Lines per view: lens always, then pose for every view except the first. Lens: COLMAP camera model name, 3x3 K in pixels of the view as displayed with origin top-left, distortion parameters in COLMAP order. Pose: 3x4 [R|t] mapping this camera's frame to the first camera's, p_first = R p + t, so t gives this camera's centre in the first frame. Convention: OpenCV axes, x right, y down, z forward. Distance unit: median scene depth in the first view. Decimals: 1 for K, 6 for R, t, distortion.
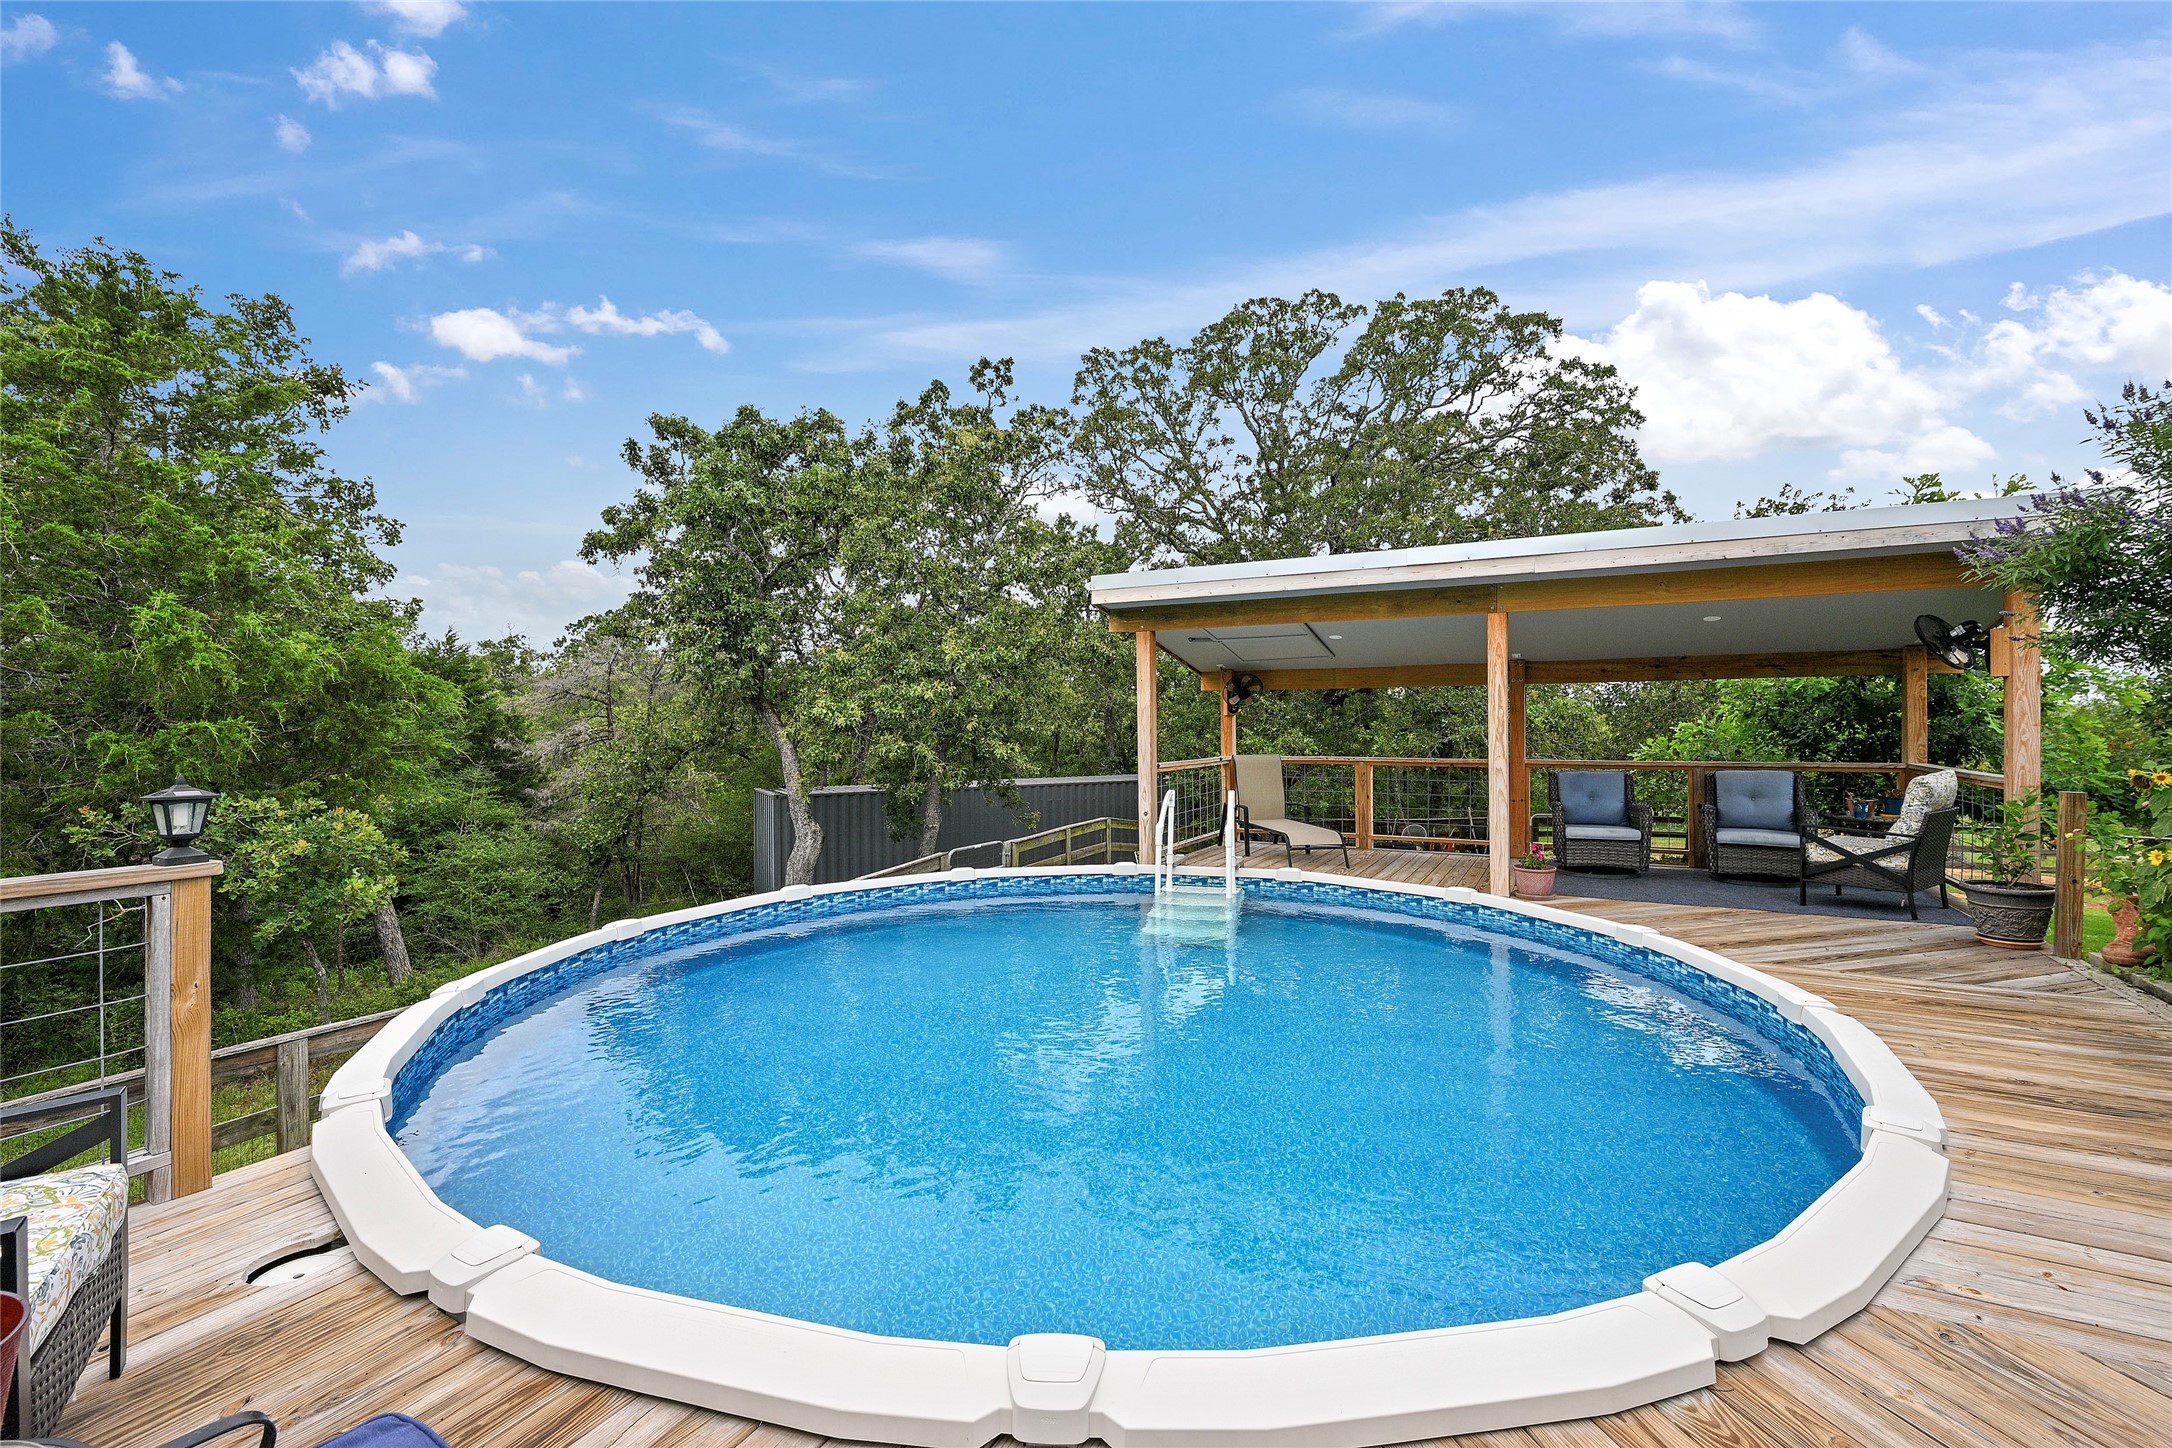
lens RADIAL K [[929.8, 0, 1105.5], [0, 929.8, 728.5], [0, 0, 1]] dist [0.001419, 0.000634]
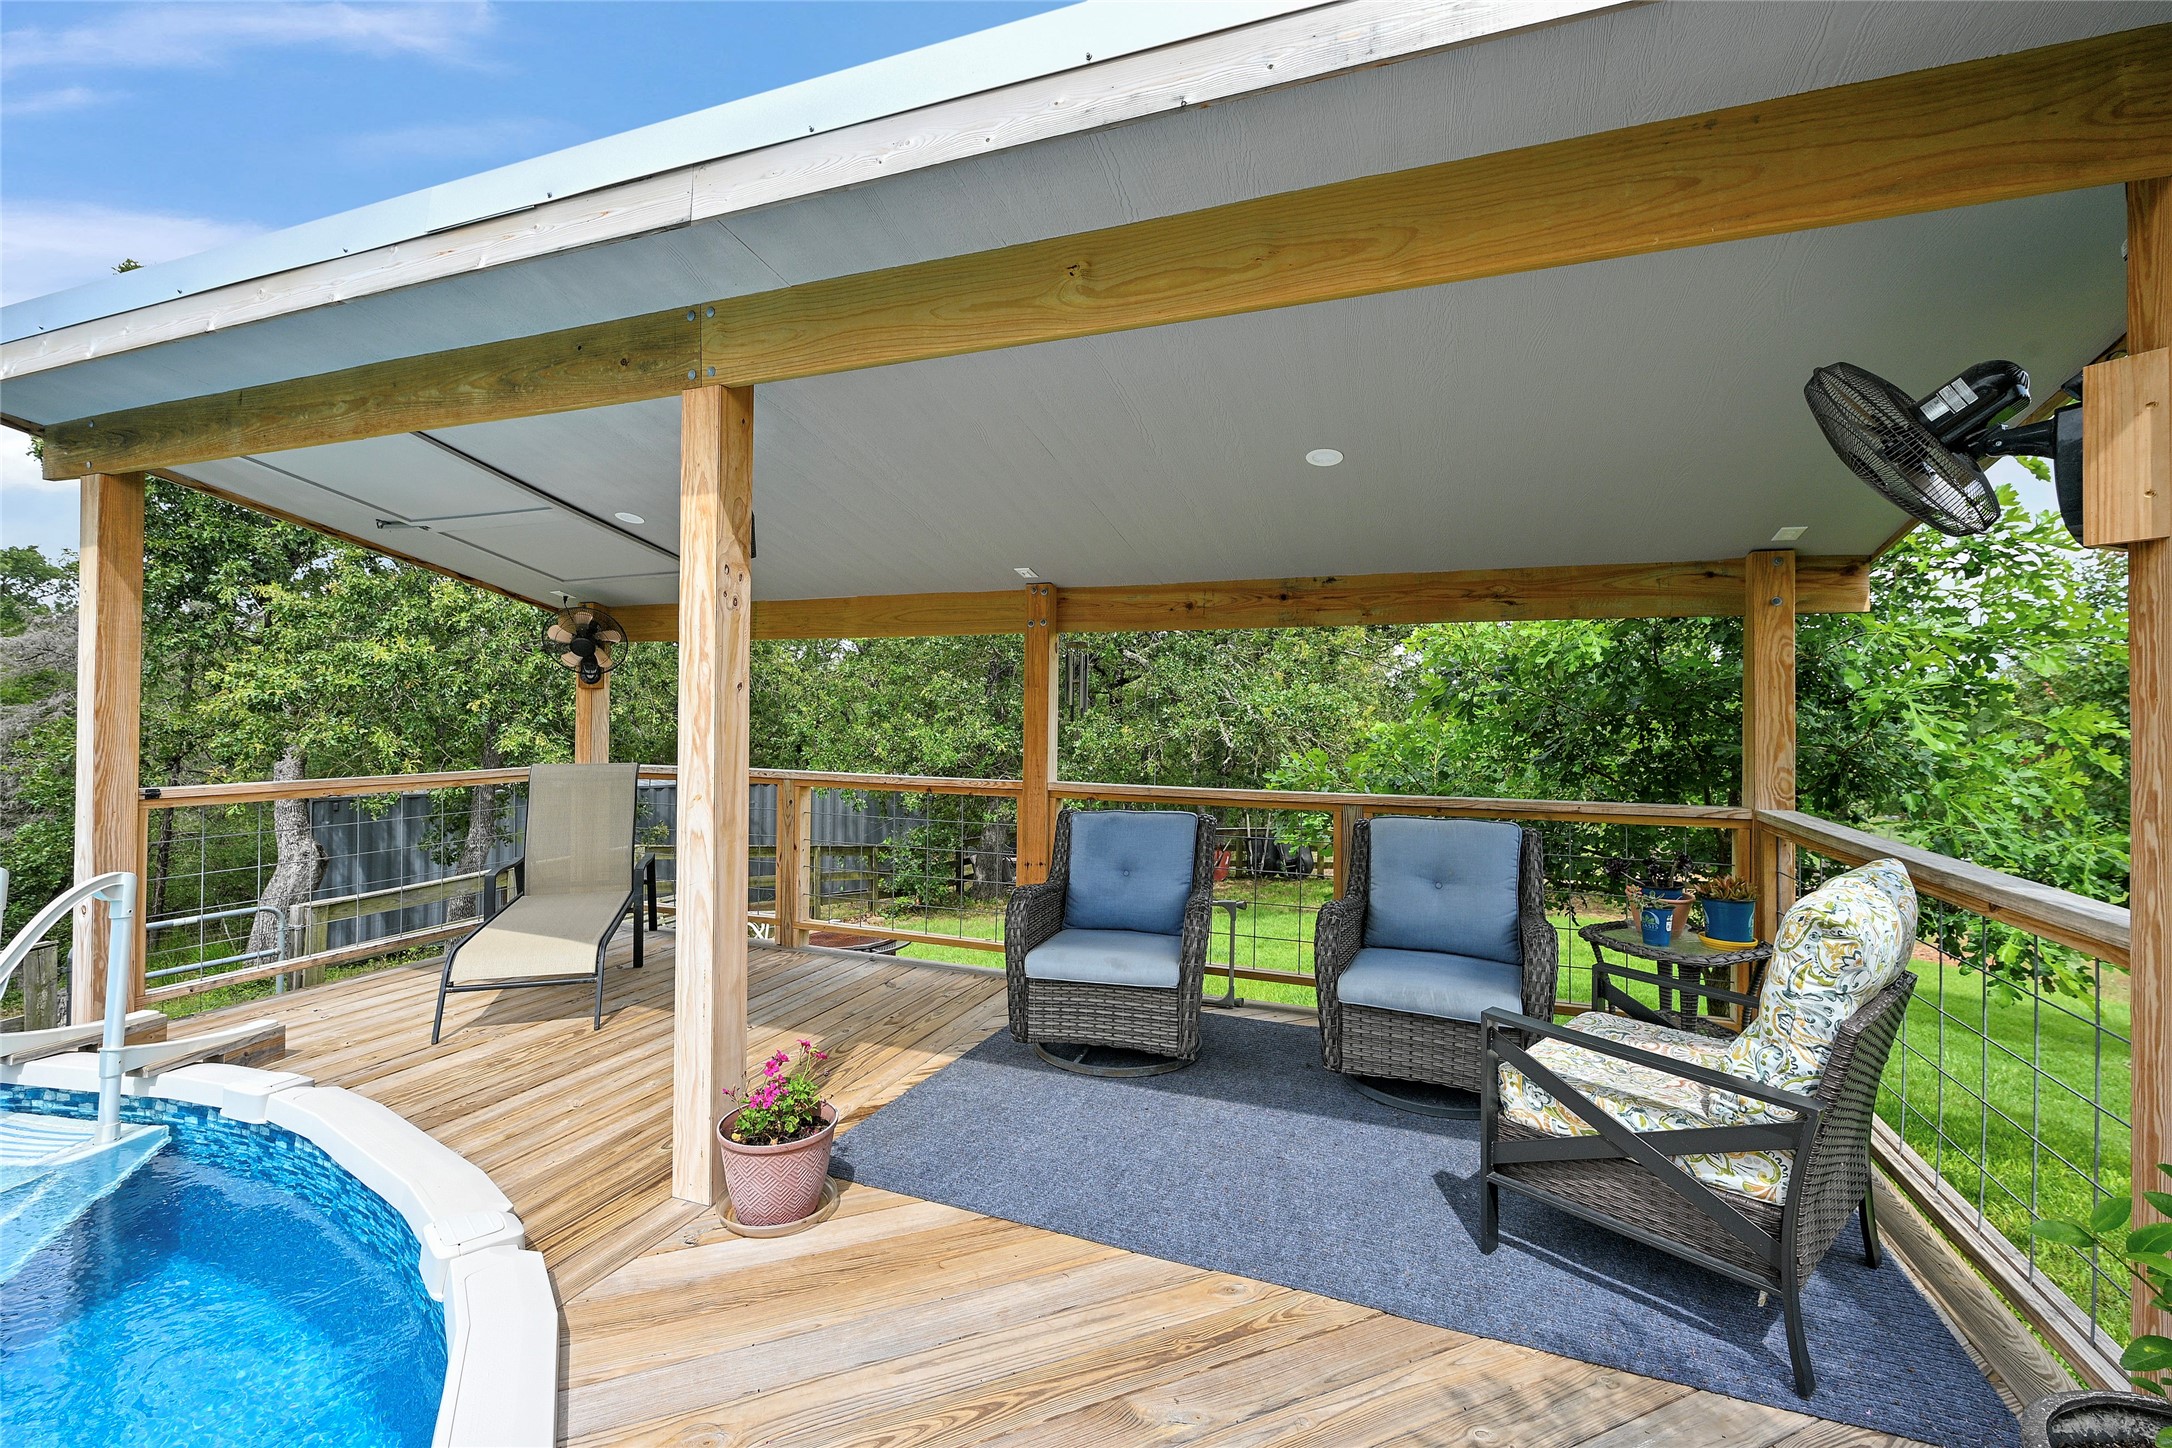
lens RADIAL K [[929.8, 0, 1091.4], [0, 929.8, 705.5], [0, 0, 1]] dist [0.001419, 0.000634]
pose [[0.992969, 0.016858, 0.117171, 0.228570], [-0.015496, 0.999801, -0.012530, -0.001117], [-0.117359, 0.010626, 0.993033, 0.275338]]
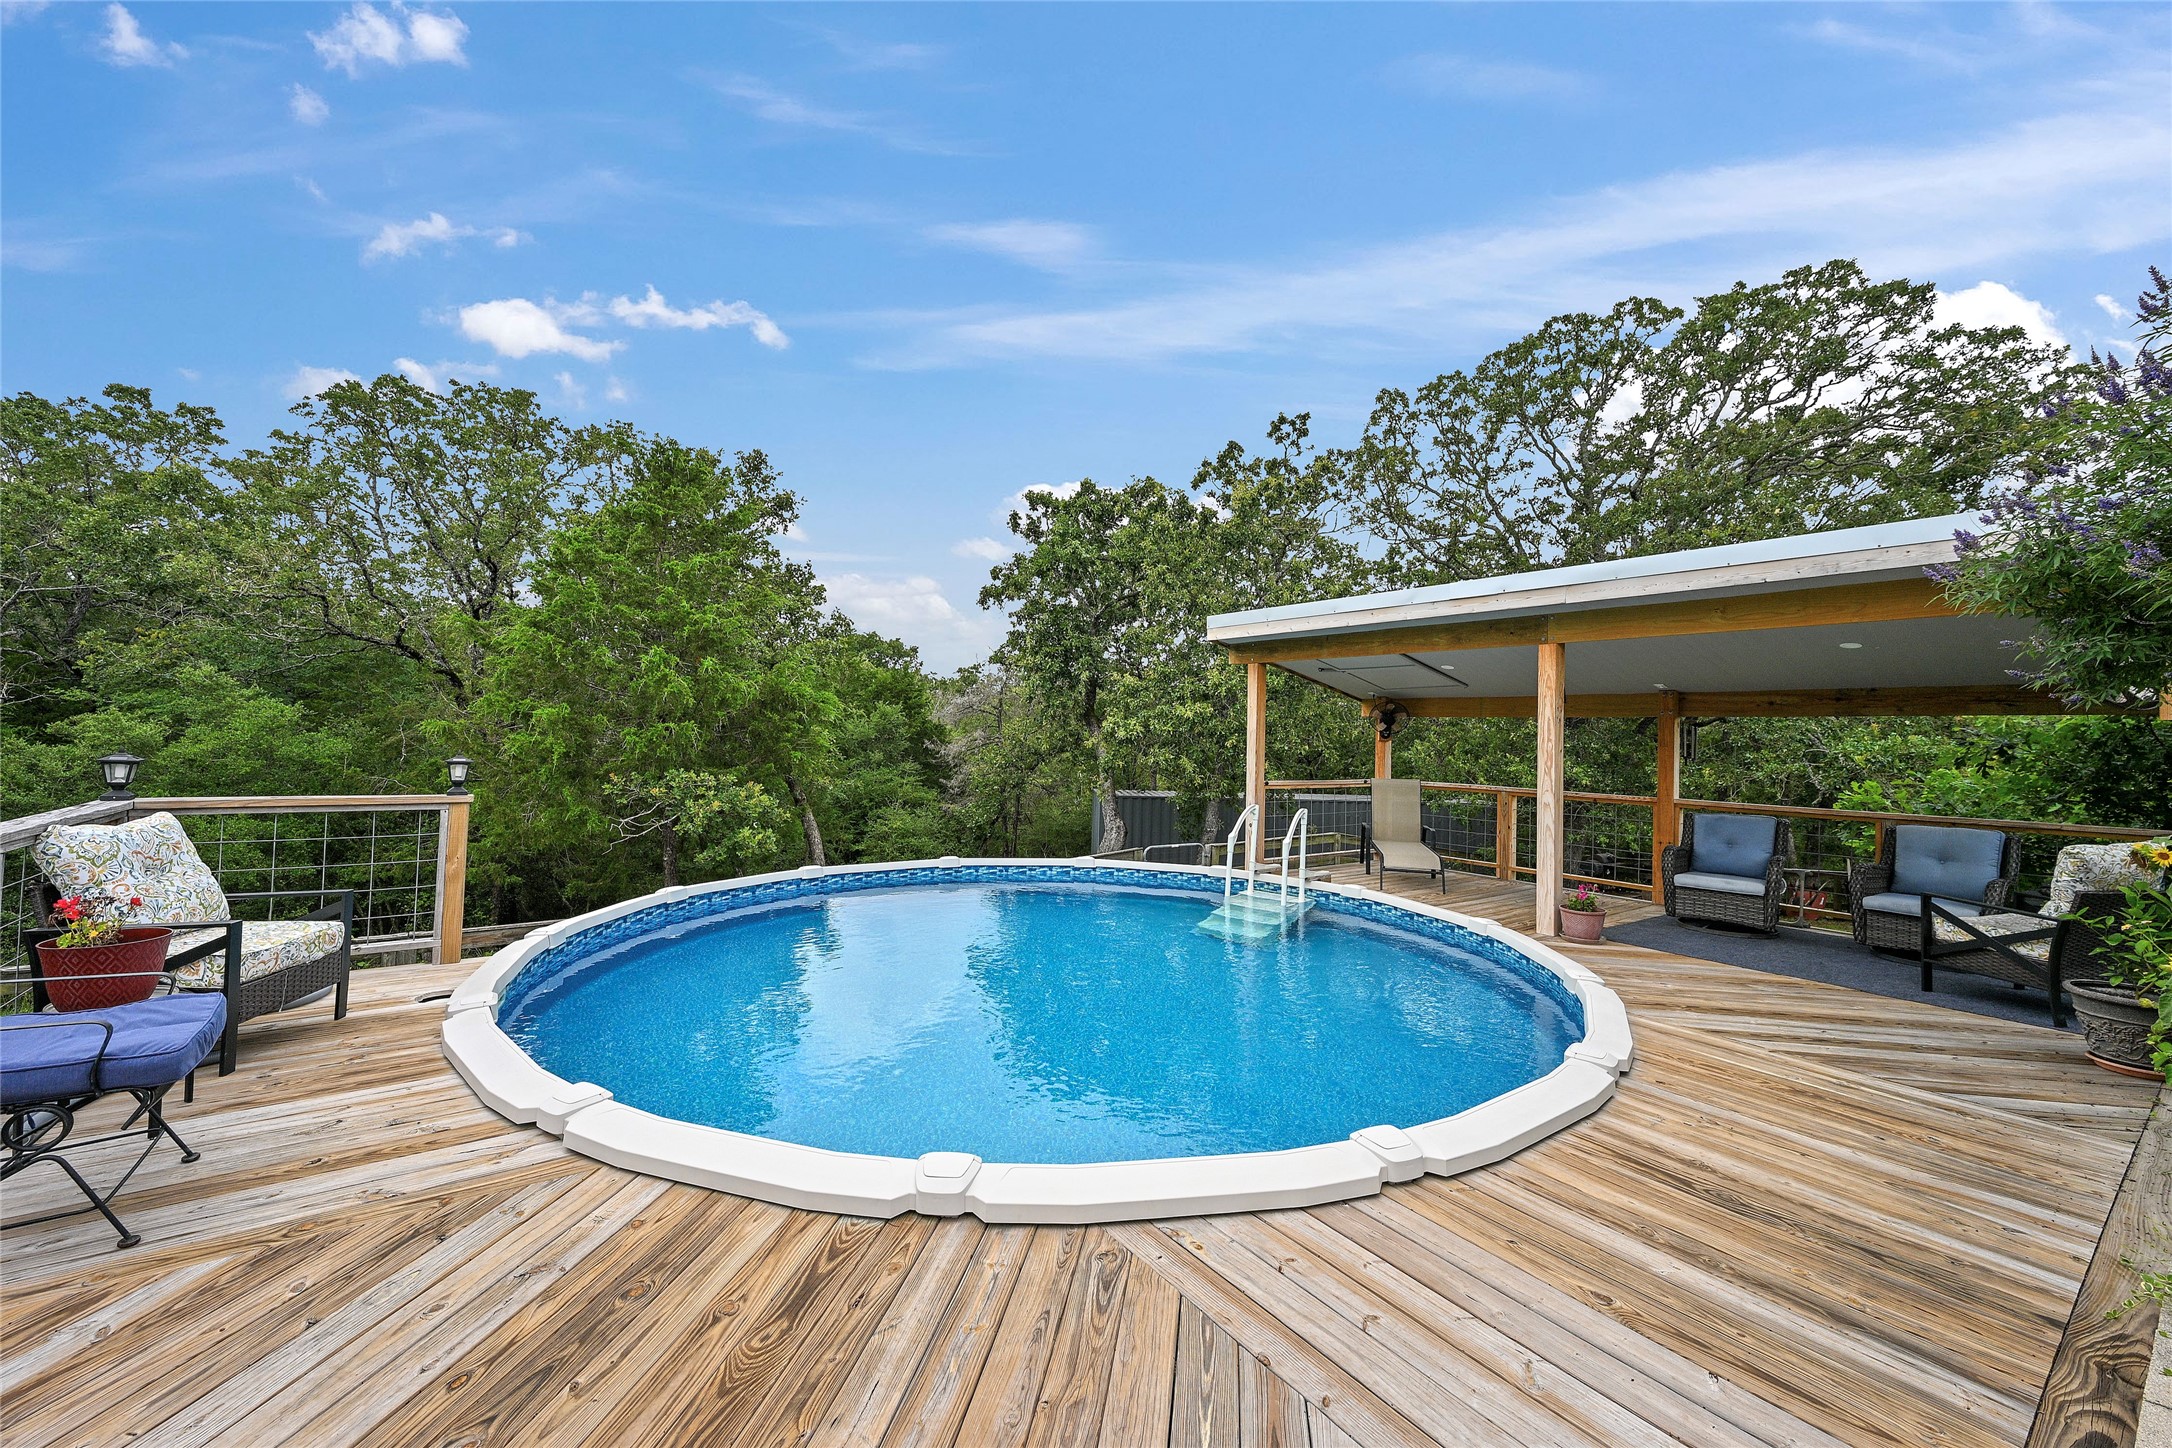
lens RADIAL K [[850.6, 0, 1094.9], [0, 850.6, 715.0], [0, 0, 1]] dist [-0.001135, 0.000338]
pose [[0.898335, 0.019730, -0.438867, 0.167373], [-0.034492, 0.999075, -0.025688, -0.004334], [0.437955, 0.038214, 0.898185, -0.005714]]
